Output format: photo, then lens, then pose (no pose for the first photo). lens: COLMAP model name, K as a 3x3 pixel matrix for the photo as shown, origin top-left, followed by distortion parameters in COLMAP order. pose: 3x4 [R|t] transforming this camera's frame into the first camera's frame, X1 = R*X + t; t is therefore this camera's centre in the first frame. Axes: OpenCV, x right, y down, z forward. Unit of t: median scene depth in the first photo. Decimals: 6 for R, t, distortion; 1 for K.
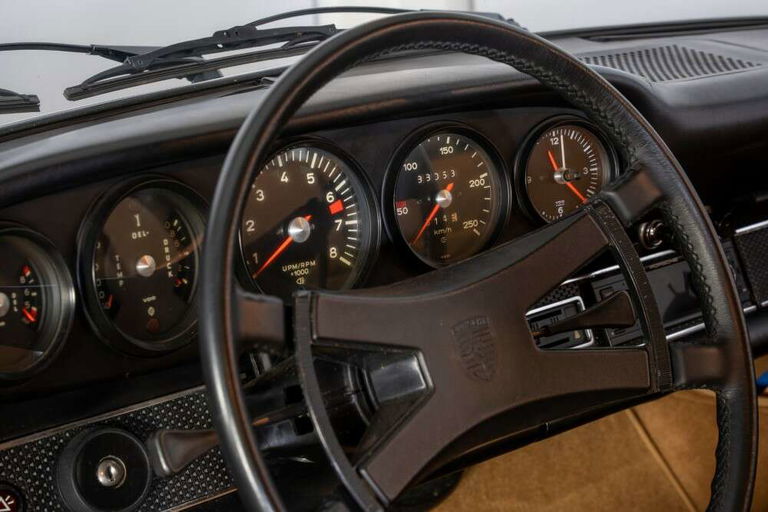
lens RADIAL K [[1540.2, 0, 383.8], [0, 1540.2, 257.2], [0, 0, 1]] dist [0.328266, 0.000000]
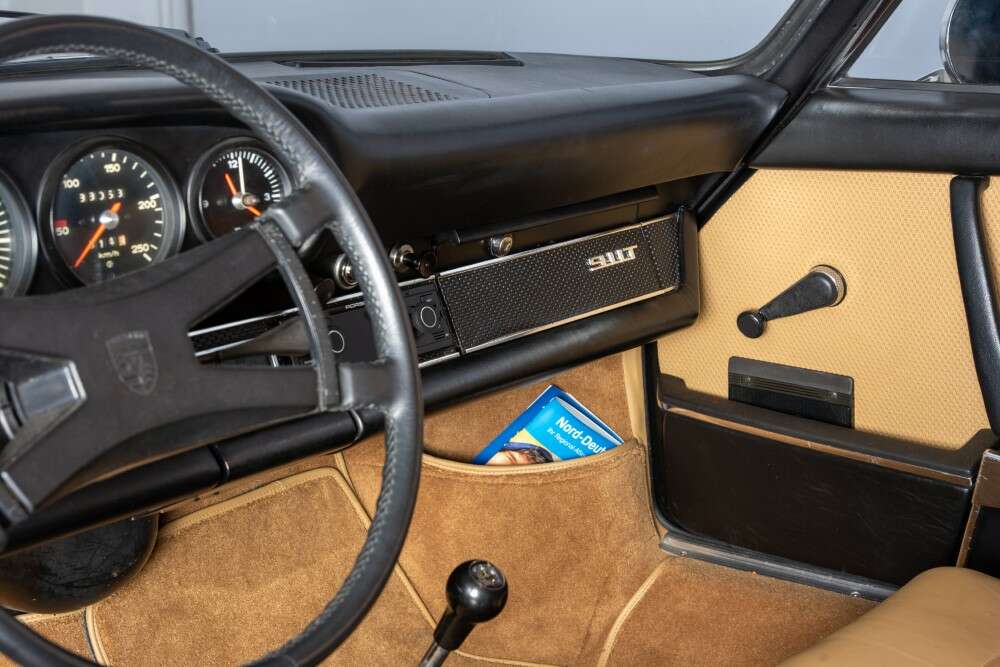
lens RADIAL K [[1948.3, 0, 502.7], [0, 1948.3, 331.8], [0, 0, 1]] dist [0.275054, 0.000000]
pose [[0.978372, 0.001200, 0.206847, 0.024418], [0.001544, 0.999913, -0.013105, 0.044993], [-0.206845, 0.013141, 0.978285, -0.211545]]
